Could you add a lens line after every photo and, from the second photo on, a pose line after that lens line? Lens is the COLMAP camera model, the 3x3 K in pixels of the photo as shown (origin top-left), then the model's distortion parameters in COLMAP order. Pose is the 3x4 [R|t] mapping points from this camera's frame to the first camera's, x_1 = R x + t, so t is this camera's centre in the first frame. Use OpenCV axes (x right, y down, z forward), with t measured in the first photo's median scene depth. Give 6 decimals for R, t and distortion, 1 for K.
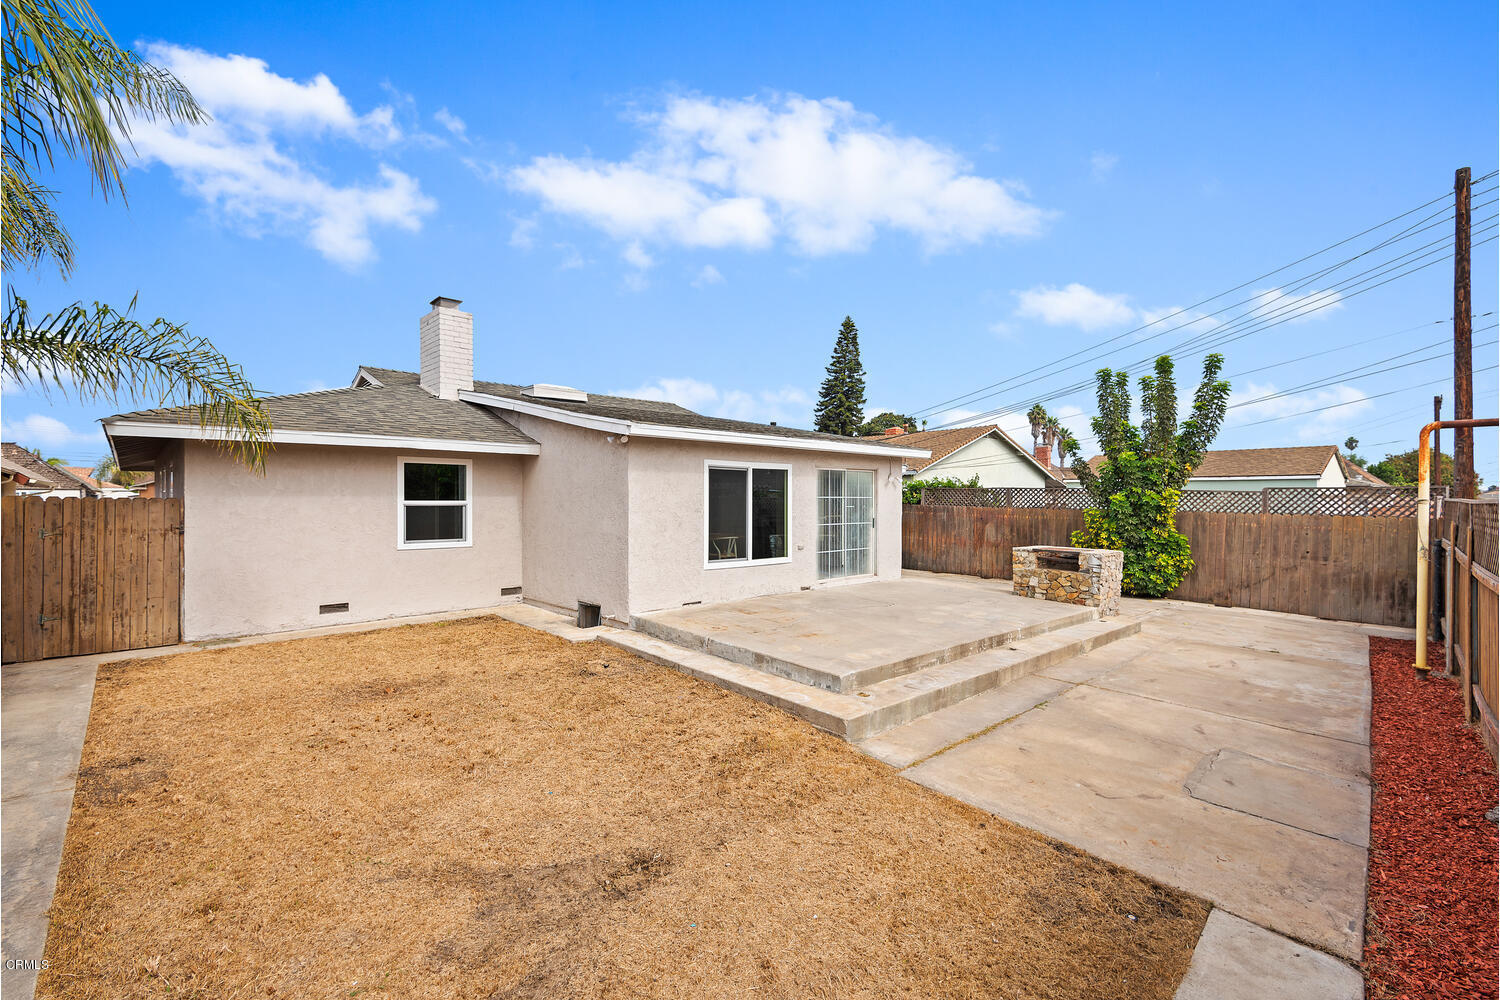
lens RADIAL K [[656.8, 0, 750.4], [0, 656.8, 499.4], [0, 0, 1]] dist [-0.000707, -0.000088]
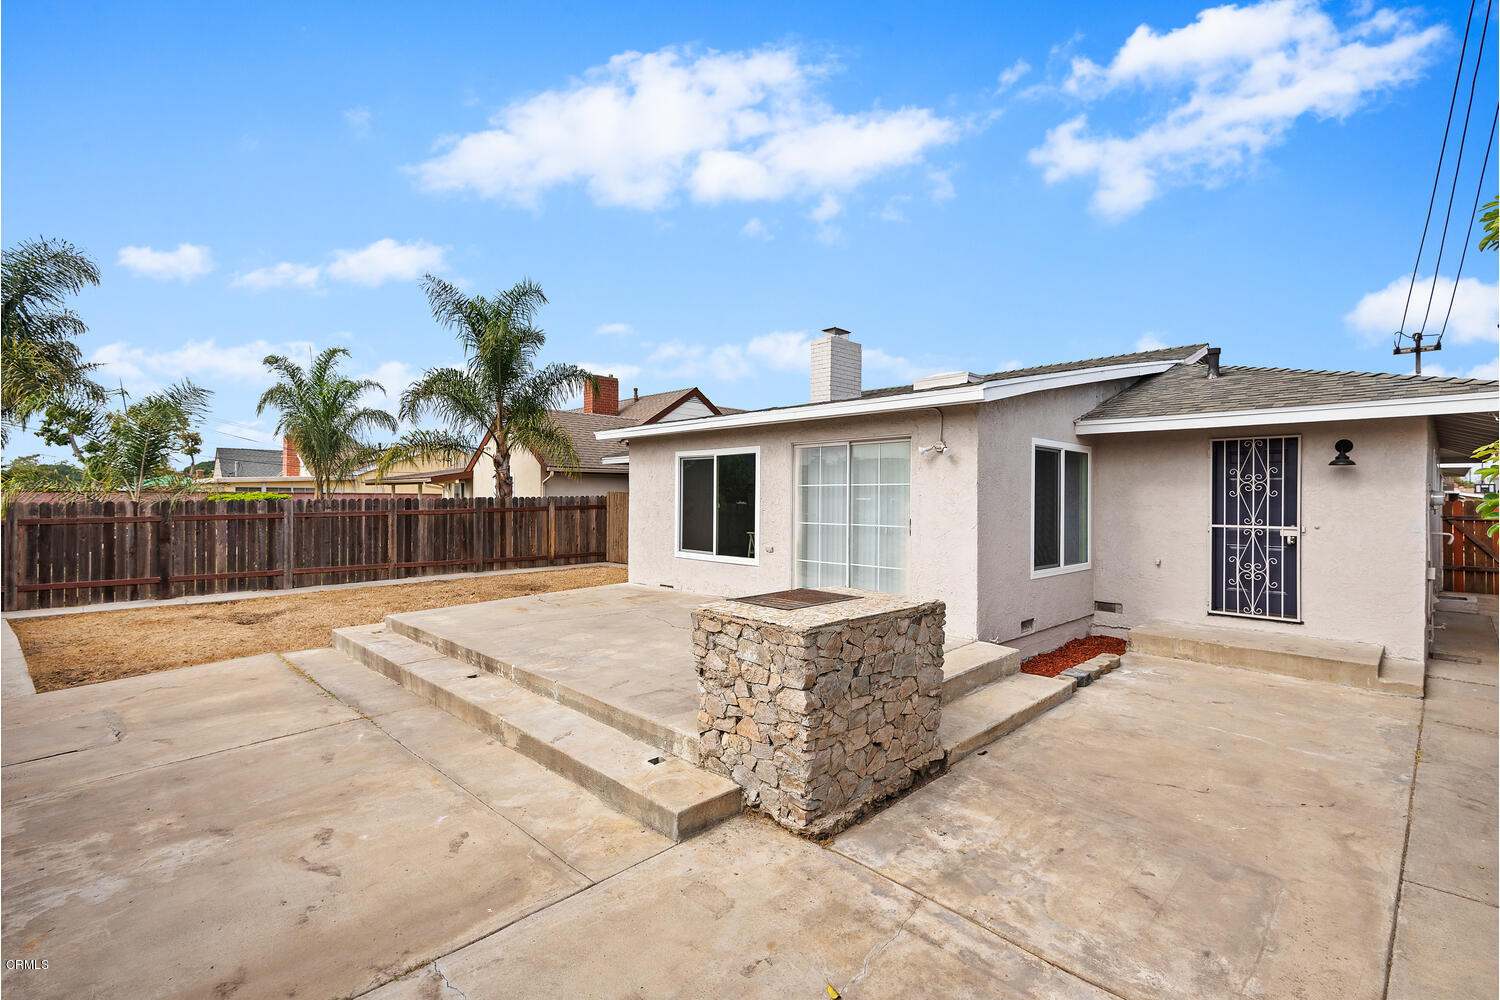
lens RADIAL K [[656.8, 0, 748.6], [0, 656.8, 500.5], [0, 0, 1]] dist [-0.000707, -0.000088]
pose [[0.075053, -0.001006, -0.997179, 0.959355], [-0.004773, 0.999988, -0.001368, 0.016779], [0.997168, 0.004862, 0.075048, 1.016819]]
